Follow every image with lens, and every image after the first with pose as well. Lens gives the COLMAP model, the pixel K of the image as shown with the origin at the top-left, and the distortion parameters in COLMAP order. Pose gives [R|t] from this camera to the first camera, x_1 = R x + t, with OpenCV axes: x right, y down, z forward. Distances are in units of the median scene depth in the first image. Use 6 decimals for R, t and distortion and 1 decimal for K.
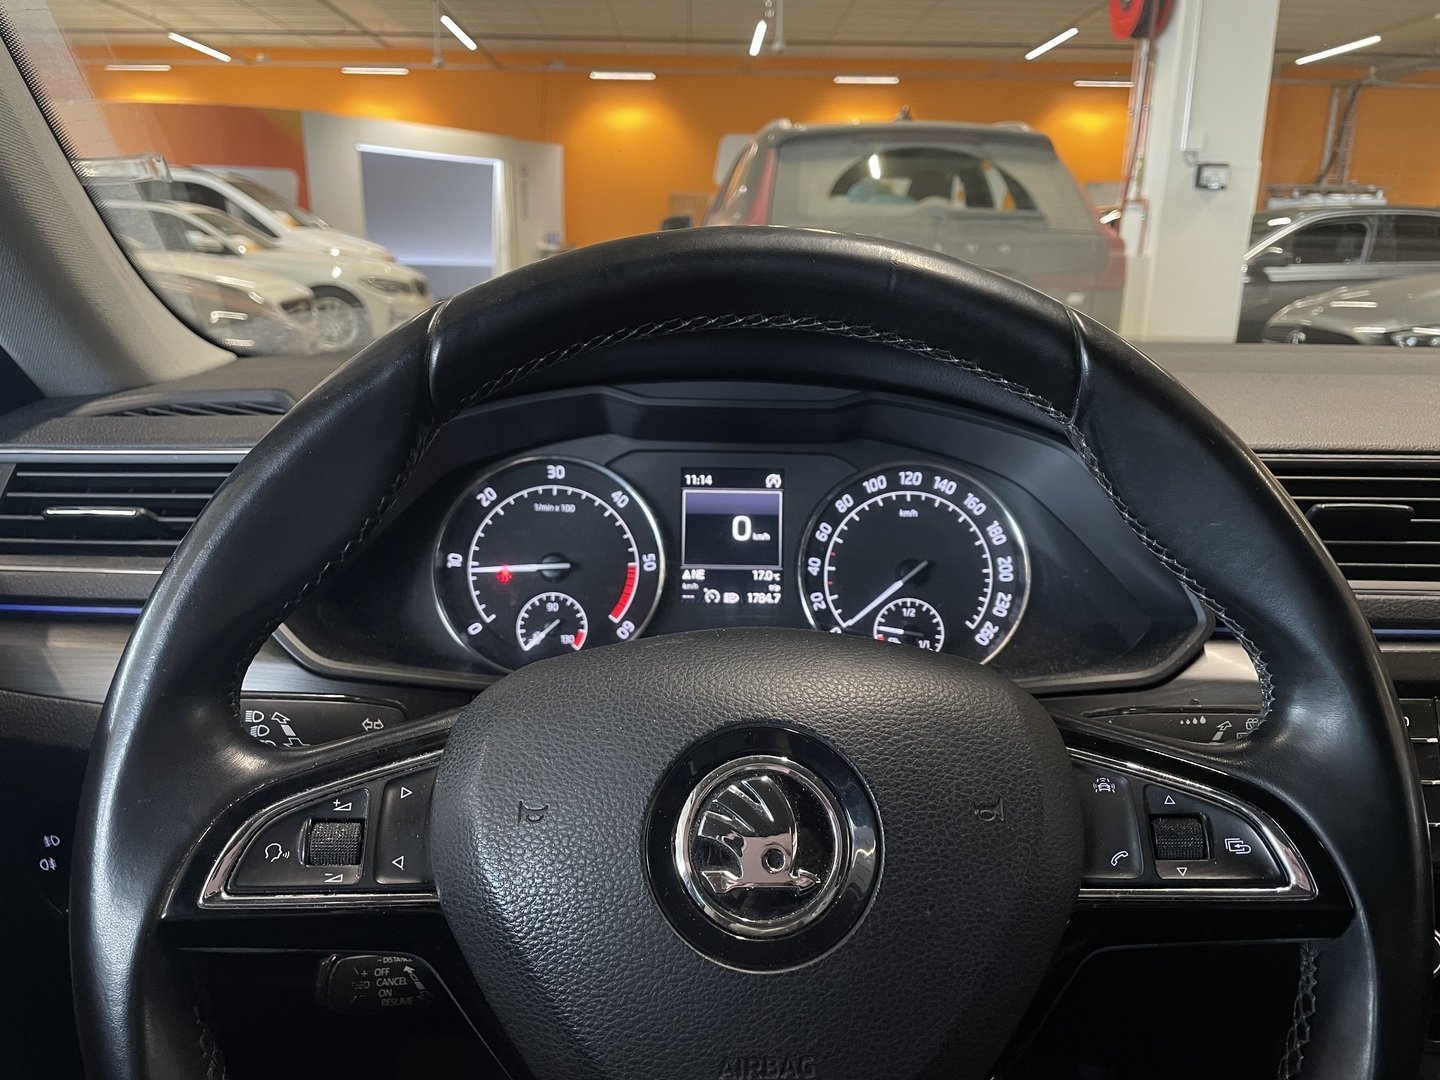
lens RADIAL K [[1097.9, 0, 719.1], [0, 1097.9, 540.6], [0, 0, 1]] dist [0.001721, 0.001479]
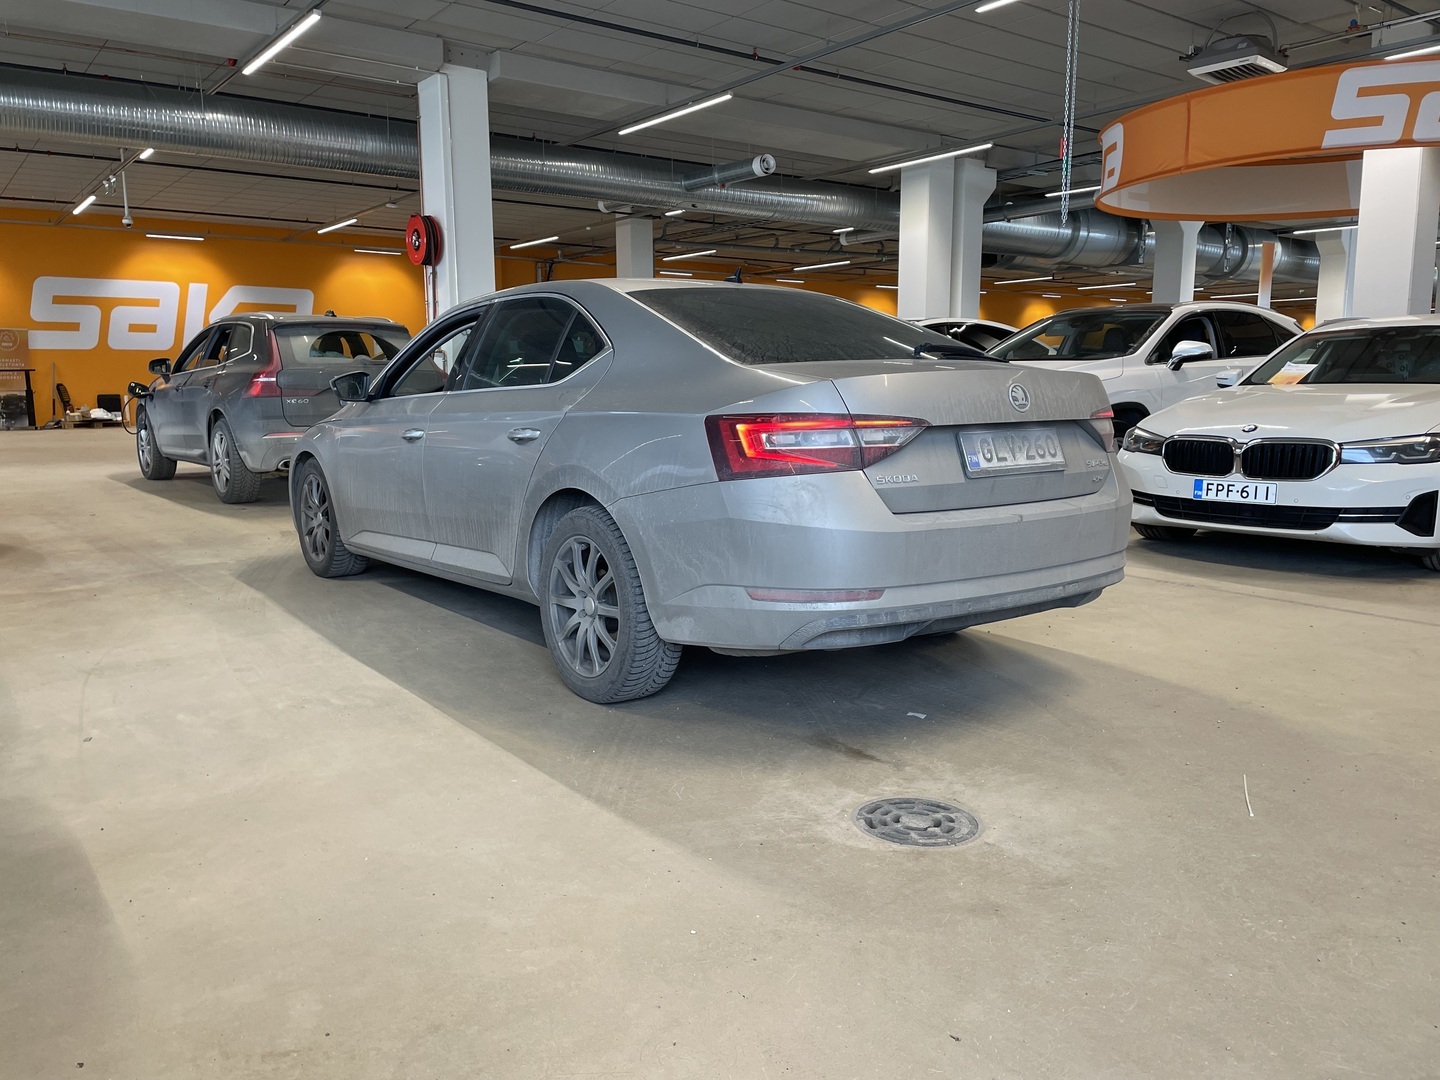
lens RADIAL K [[1097.9, 0, 720.7], [0, 1097.9, 542.0], [0, 0, 1]] dist [0.001721, 0.001479]
pose [[0.811417, -0.112381, 0.573562, -0.350904], [0.170582, 0.984150, -0.048492, 0.195824], [-0.559021, 0.137186, 0.817726, -0.779688]]
